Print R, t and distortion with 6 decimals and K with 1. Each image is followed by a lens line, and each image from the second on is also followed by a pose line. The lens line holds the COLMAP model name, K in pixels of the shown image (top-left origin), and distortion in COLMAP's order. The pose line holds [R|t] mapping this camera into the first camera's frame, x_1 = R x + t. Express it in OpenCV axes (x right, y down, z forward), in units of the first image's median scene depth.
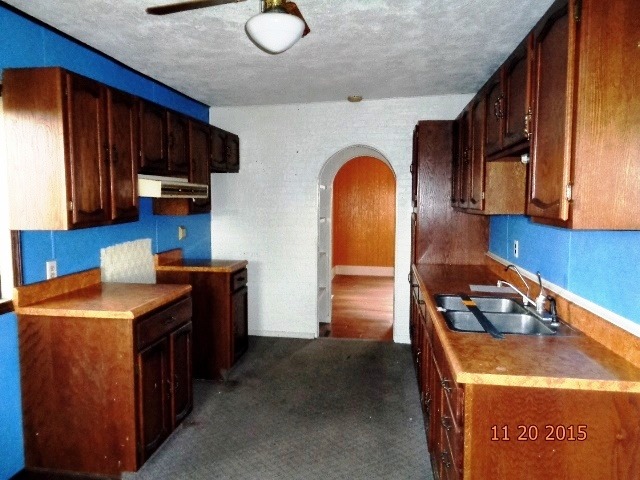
lens RADIAL K [[475.8, 0, 320.0], [0, 475.8, 240.0], [0, 0, 1]] dist [-0.000293, -0.000504]
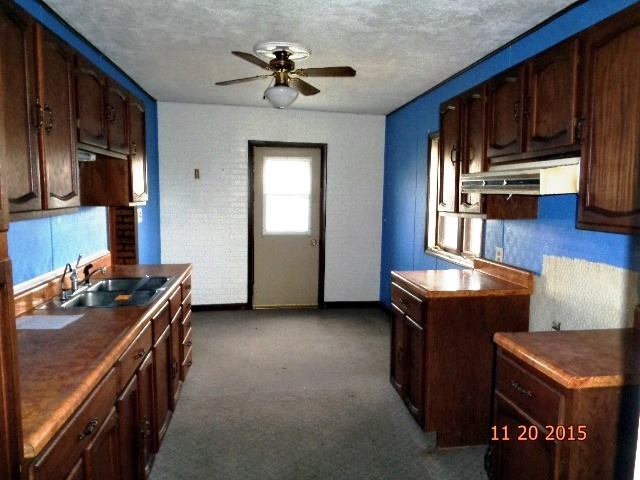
lens RADIAL K [[475.8, 0, 320.0], [0, 475.8, 240.0], [0, 0, 1]] dist [-0.000293, -0.000504]
pose [[-0.963576, 0.017894, -0.266837, 0.156650], [-0.033980, 0.981481, 0.188523, -0.160349], [0.265269, 0.190724, -0.945123, 1.776429]]
